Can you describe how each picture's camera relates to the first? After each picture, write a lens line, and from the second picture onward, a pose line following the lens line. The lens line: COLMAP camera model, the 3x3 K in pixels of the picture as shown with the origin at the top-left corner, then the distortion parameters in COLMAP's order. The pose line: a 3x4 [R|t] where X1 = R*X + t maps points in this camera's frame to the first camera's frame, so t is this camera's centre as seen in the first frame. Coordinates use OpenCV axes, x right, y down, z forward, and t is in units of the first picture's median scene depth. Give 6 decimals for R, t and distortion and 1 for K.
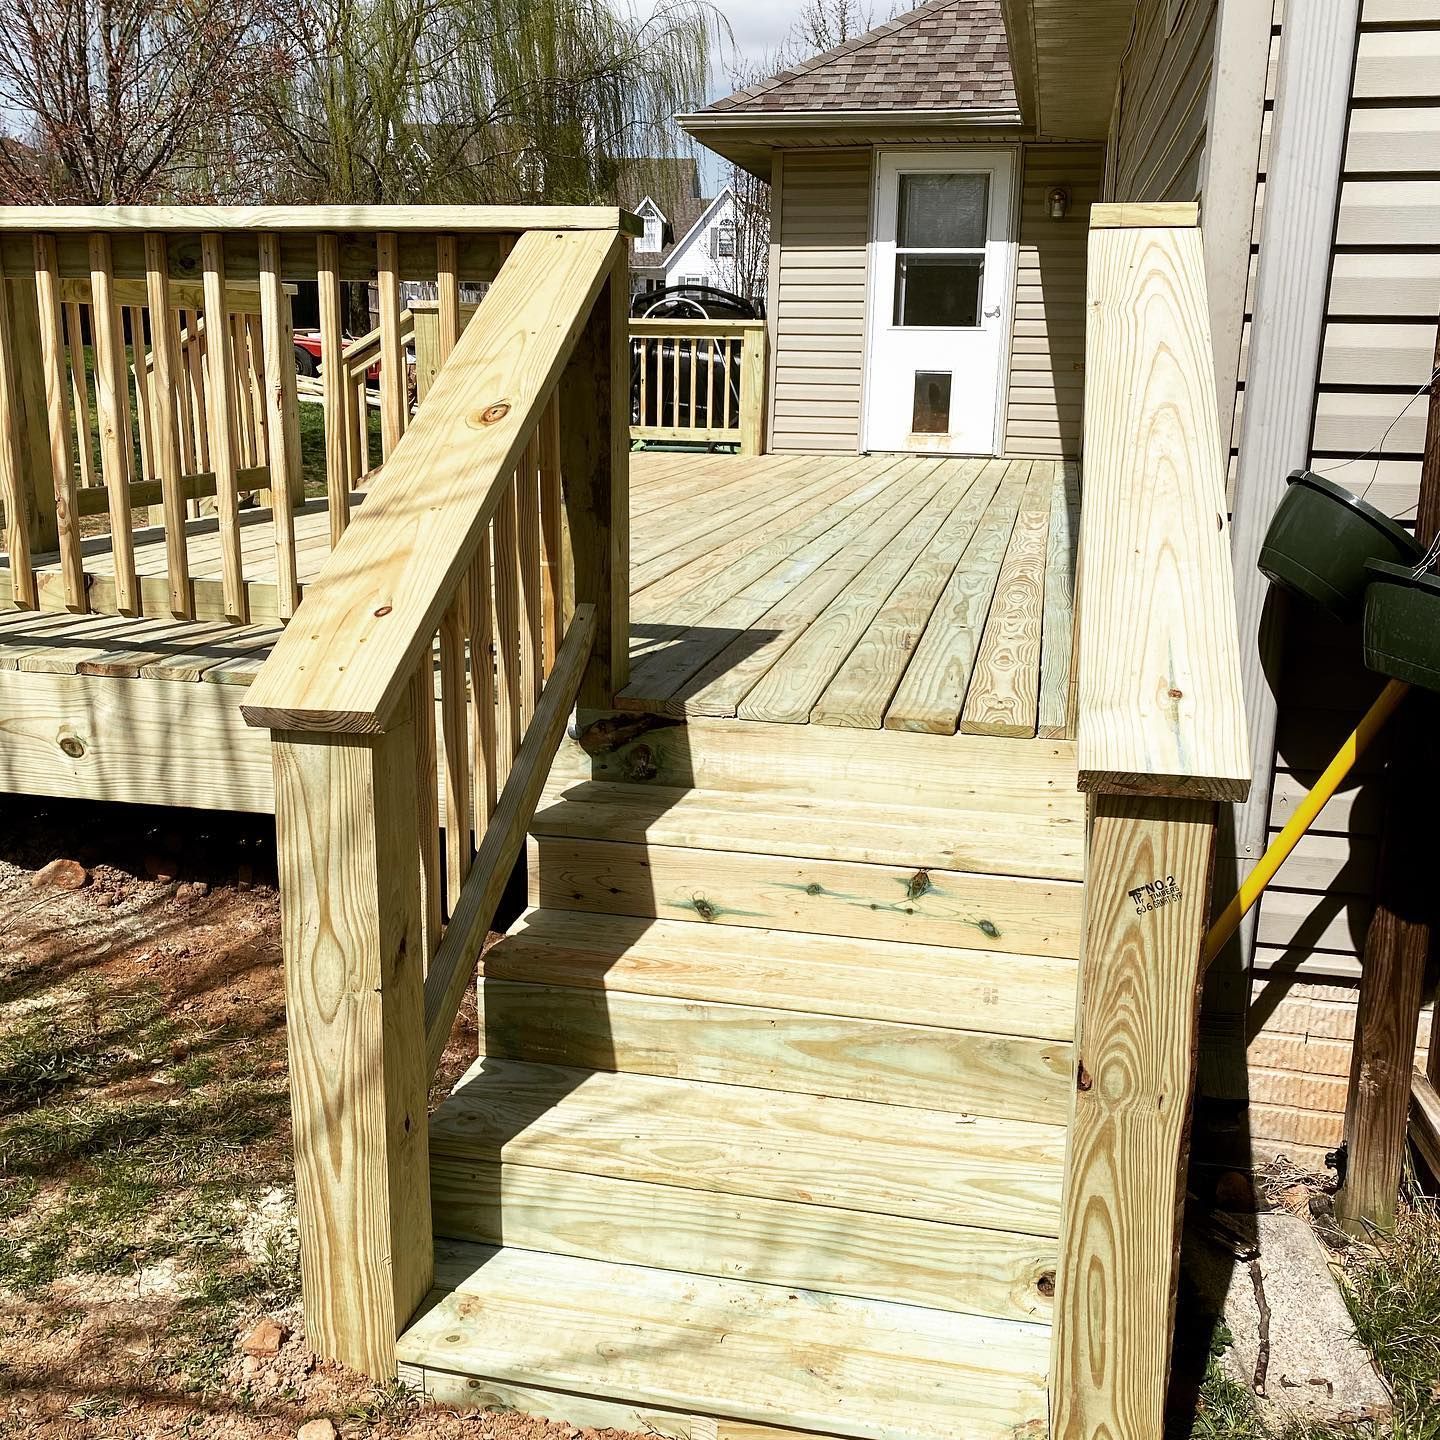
lens RADIAL K [[1455.2, 0, 722.5], [0, 1455.2, 718.0], [0, 0, 1]] dist [0.000138, 0.000000]
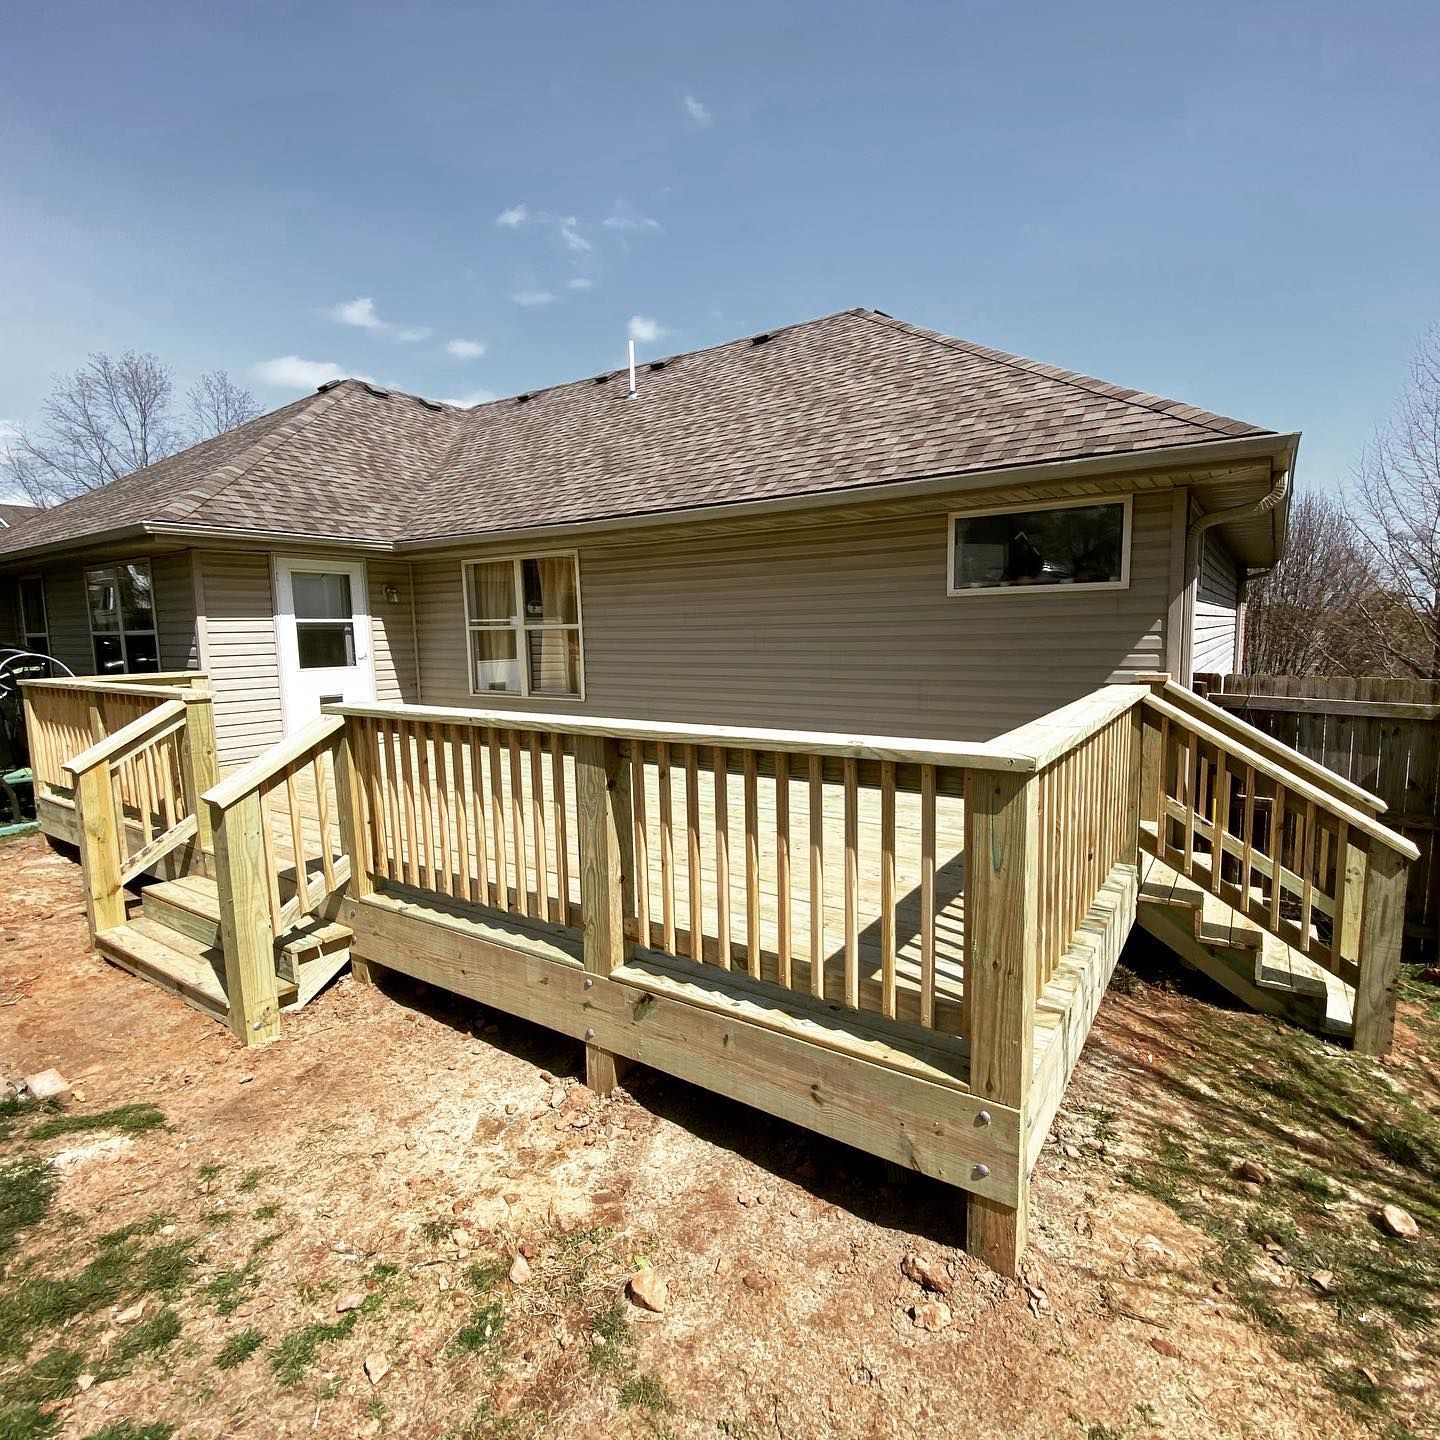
lens RADIAL K [[782.5, 0, 724.5], [0, 782.5, 720.0], [0, 0, 1]] dist [0.013612, -0.002061]
pose [[0.375564, -0.133697, 0.917102, -0.478971], [0.243218, 0.969076, 0.041673, -0.148871], [-0.894314, 0.207405, 0.396467, 0.304484]]
